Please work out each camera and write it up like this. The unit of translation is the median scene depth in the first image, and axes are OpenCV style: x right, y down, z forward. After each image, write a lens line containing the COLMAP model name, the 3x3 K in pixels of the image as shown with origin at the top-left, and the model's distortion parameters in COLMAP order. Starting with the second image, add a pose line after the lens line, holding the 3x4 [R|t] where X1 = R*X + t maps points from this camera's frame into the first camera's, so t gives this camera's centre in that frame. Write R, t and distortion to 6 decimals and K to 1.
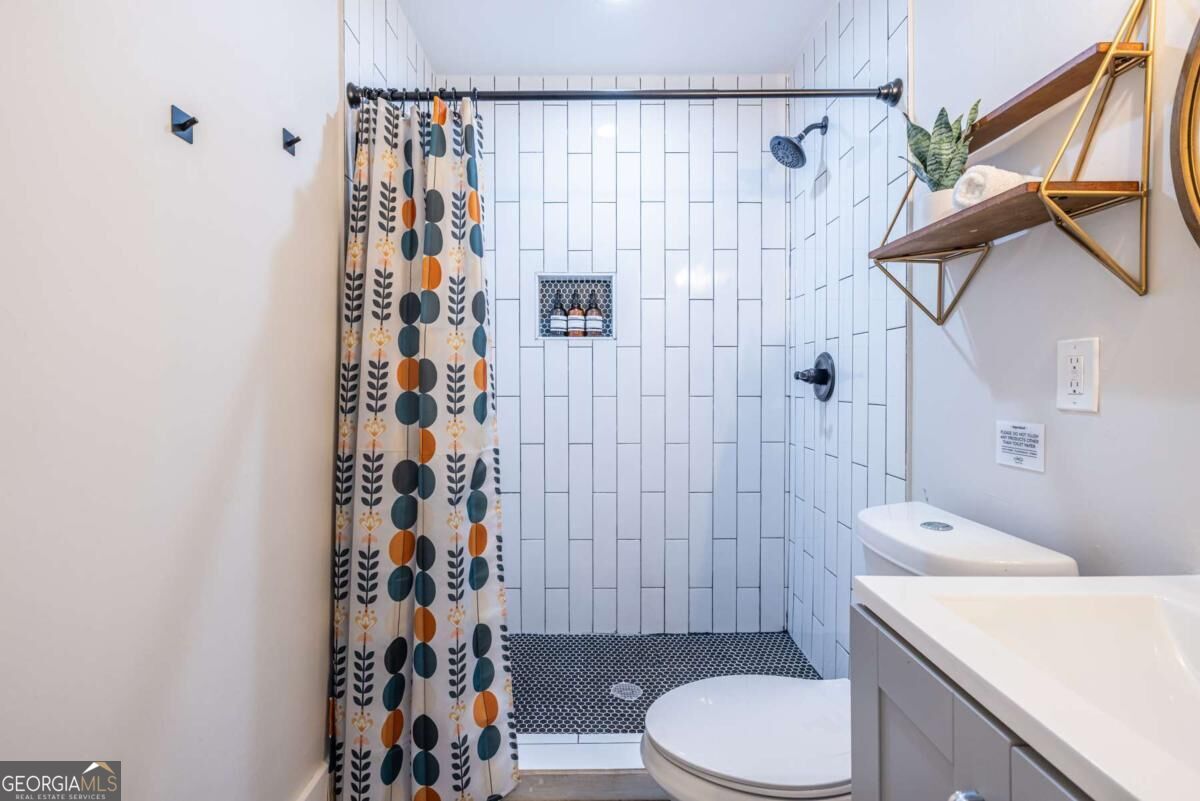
lens RADIAL K [[576.5, 0, 583.4], [0, 576.5, 392.3], [0, 0, 1]] dist [-0.006588, 0.001876]
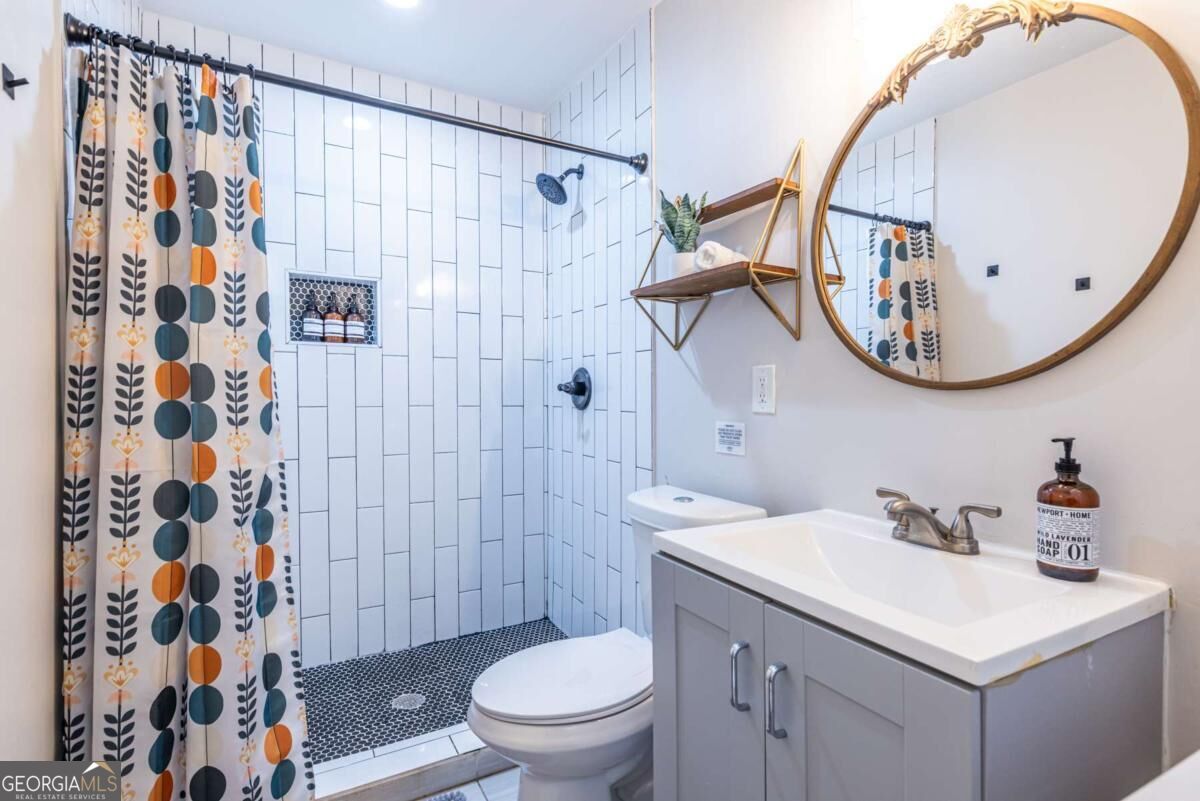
lens RADIAL K [[599.1, 0, 624.6], [0, 599.1, 400.1], [0, 0, 1]] dist [-0.001868, 0.001002]
pose [[0.856930, 0.001332, 0.515432, -0.187348], [0.001774, 0.999983, -0.005533, 0.003957], [-0.515430, 0.005656, 0.856913, -0.114408]]
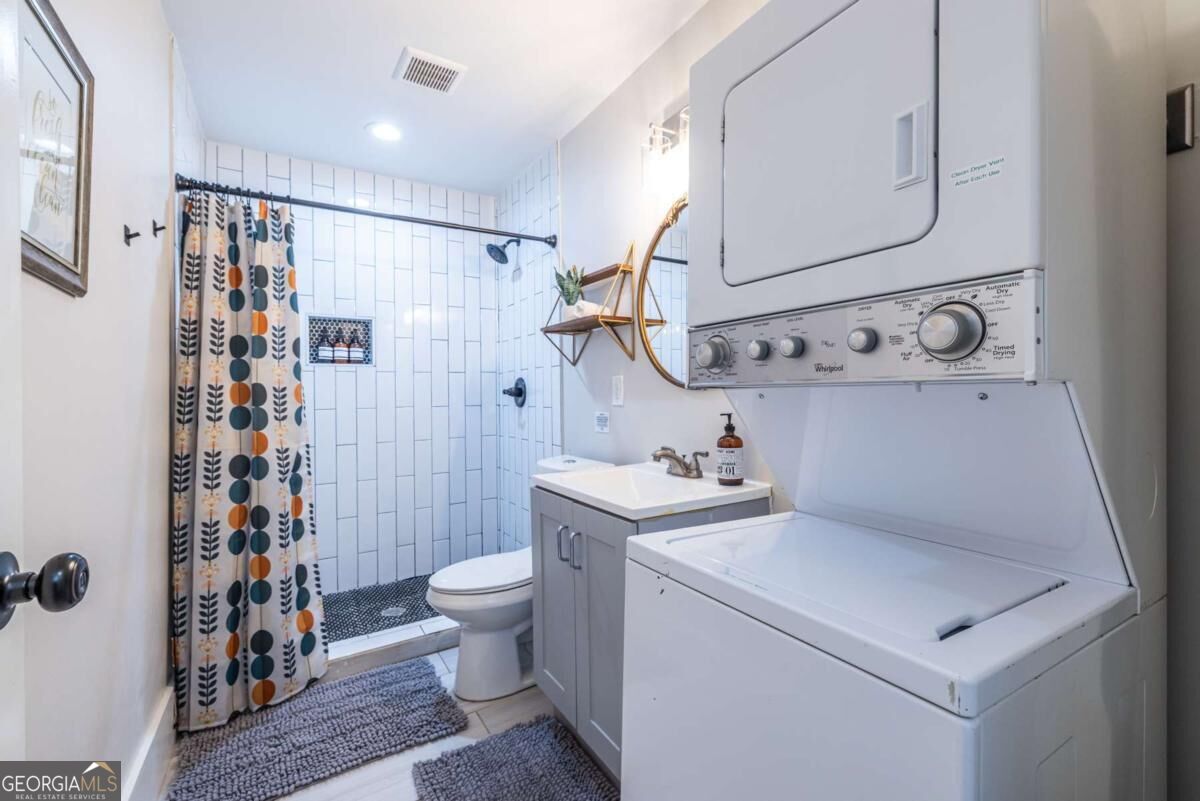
lens RADIAL K [[521.3, 0, 632.0], [0, 521.3, 374.3], [0, 0, 1]] dist [0.000374, 0.000073]
pose [[0.823348, 0.009111, 0.567464, -0.241043], [0.025351, 0.998283, -0.052810, 0.012625], [-0.566971, 0.057867, 0.821703, -0.596808]]
